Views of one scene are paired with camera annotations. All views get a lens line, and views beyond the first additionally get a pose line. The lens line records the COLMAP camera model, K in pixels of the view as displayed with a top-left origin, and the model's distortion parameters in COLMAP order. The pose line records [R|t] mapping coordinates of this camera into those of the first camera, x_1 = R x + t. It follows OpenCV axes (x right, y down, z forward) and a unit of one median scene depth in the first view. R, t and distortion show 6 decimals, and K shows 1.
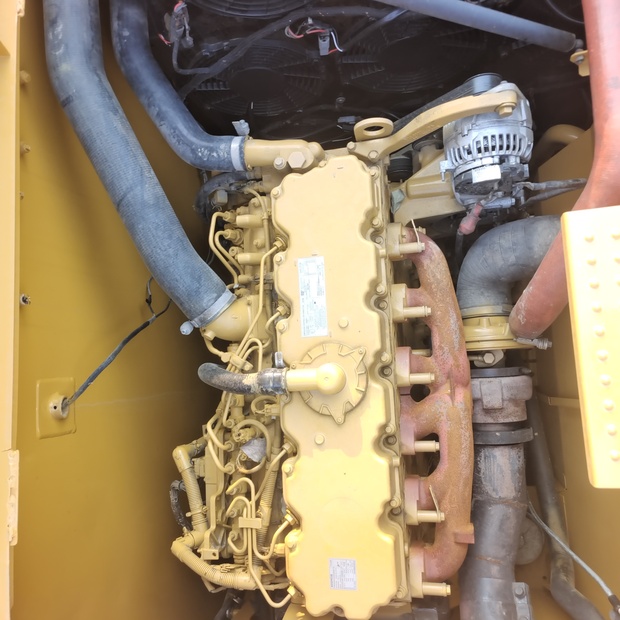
lens RADIAL K [[571.7, 0, 310.0], [0, 571.7, 310.0], [0, 0, 1]] dist [0.039559, 0.016776]
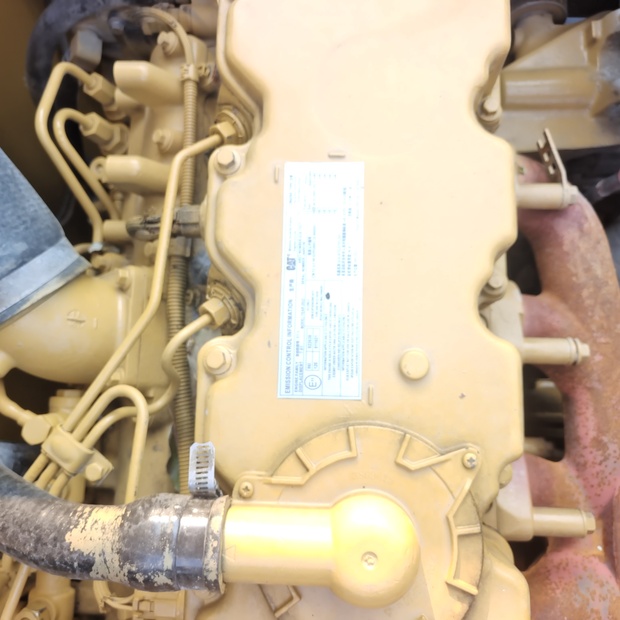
lens RADIAL K [[550.1, 0, 299.0], [0, 550.1, 309.9], [0, 0, 1]] dist [0.001425, -0.001571]
pose [[0.976912, 0.105167, 0.185966, -0.061439], [-0.093539, 0.993133, -0.070260, 0.018162], [-0.192078, 0.051243, 0.980041, 0.645830]]
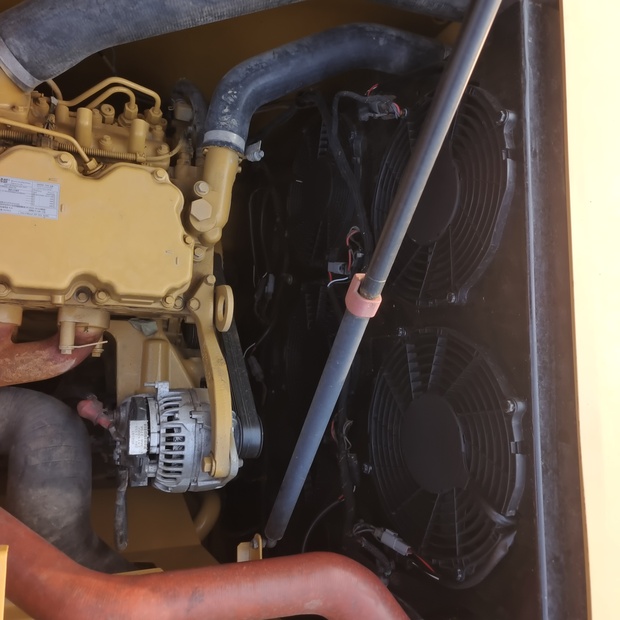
lens RADIAL K [[556.3, 0, 316.4], [0, 556.3, 308.8], [0, 0, 1]] dist [0.032519, -0.000368]
pose [[-0.162230, 0.982676, 0.089608, 0.016810], [-0.944123, -0.128176, -0.303648, -0.191615], [-0.286902, -0.133862, 0.948561, 0.190084]]
